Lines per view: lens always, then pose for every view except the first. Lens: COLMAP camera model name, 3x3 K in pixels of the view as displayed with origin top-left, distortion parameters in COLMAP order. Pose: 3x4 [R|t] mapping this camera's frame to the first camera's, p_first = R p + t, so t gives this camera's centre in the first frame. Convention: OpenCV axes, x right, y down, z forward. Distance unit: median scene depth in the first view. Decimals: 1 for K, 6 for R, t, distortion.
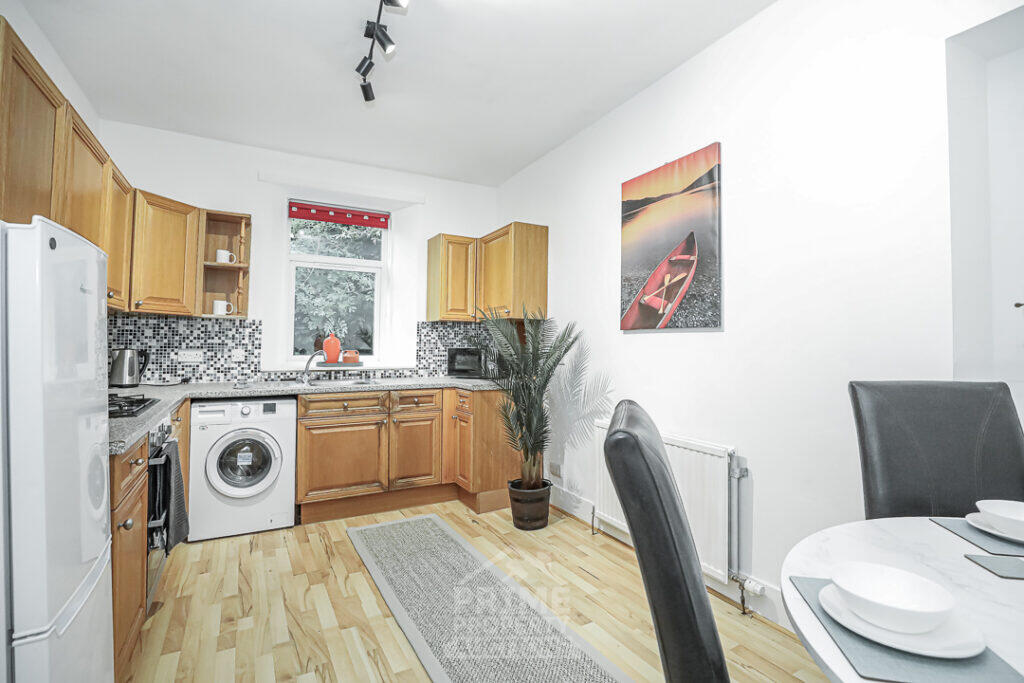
lens RADIAL K [[480.2, 0, 532.1], [0, 480.2, 319.2], [0, 0, 1]] dist [0.000733, 0.000248]
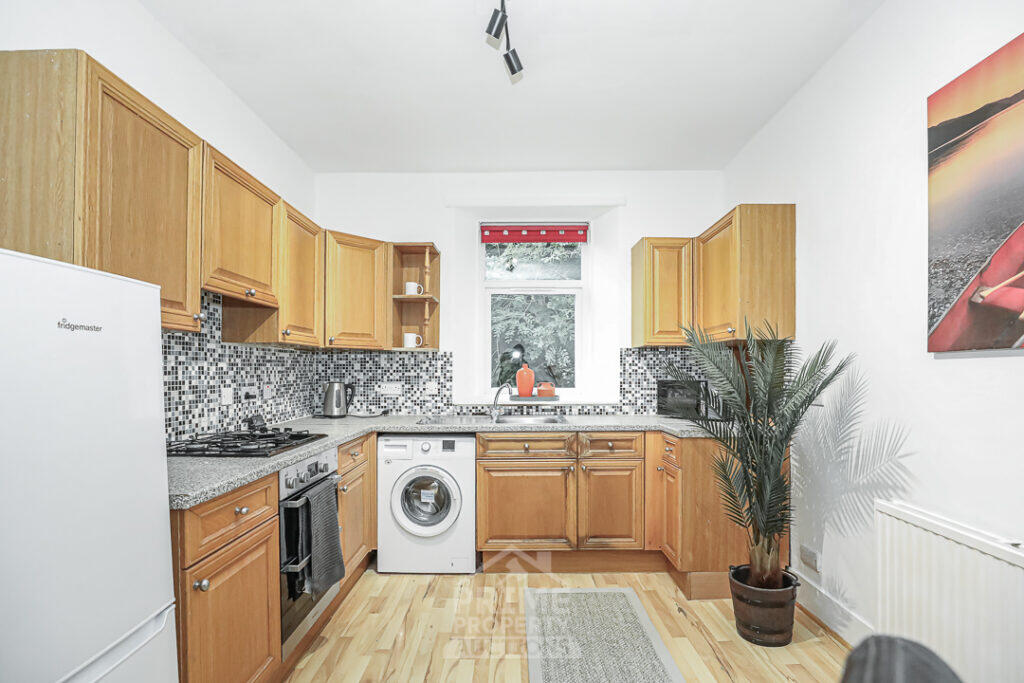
lens RADIAL K [[490.9, 0, 510.9], [0, 490.9, 366.1], [0, 0, 1]] dist [-0.039912, 0.015568]
pose [[0.855093, -0.012014, -0.518335, 0.050023], [0.033550, 0.998918, 0.032193, 0.003033], [0.517387, -0.044918, 0.854572, 0.224133]]
